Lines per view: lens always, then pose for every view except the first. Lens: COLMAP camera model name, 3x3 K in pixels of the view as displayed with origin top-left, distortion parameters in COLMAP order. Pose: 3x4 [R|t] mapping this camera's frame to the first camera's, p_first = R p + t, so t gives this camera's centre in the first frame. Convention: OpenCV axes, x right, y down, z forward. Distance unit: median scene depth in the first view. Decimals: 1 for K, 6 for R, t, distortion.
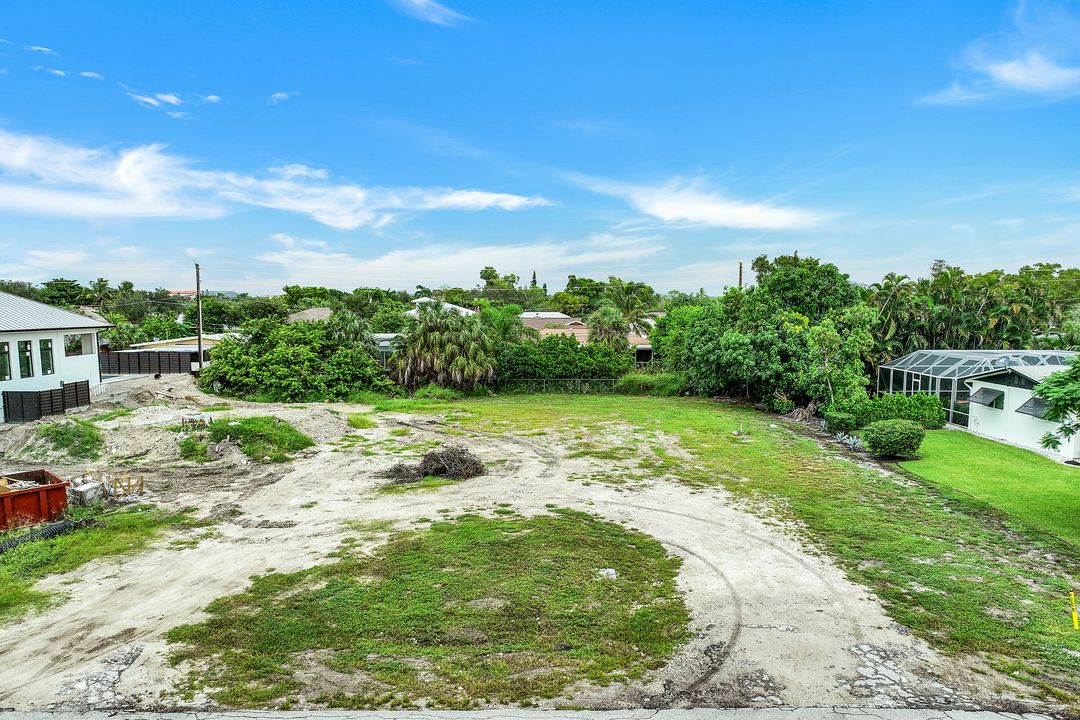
lens RADIAL K [[812.1, 0, 544.4], [0, 812.1, 358.7], [0, 0, 1]] dist [0.009373, 0.008031]
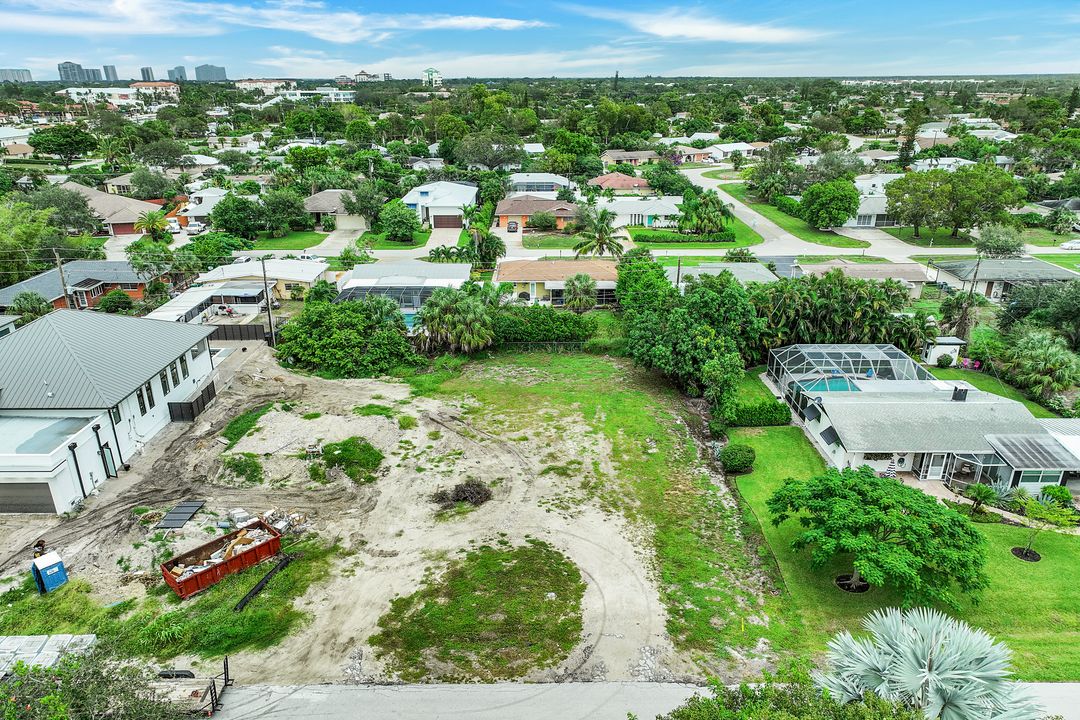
lens RADIAL K [[787.0, 0, 549.2], [0, 787.0, 361.7], [0, 0, 1]] dist [0.008432, 0.007803]
pose [[0.999987, -0.003053, 0.003990, 0.048321], [0.001895, 0.964725, 0.263255, -0.655868], [-0.004653, -0.263244, 0.964718, -0.638883]]
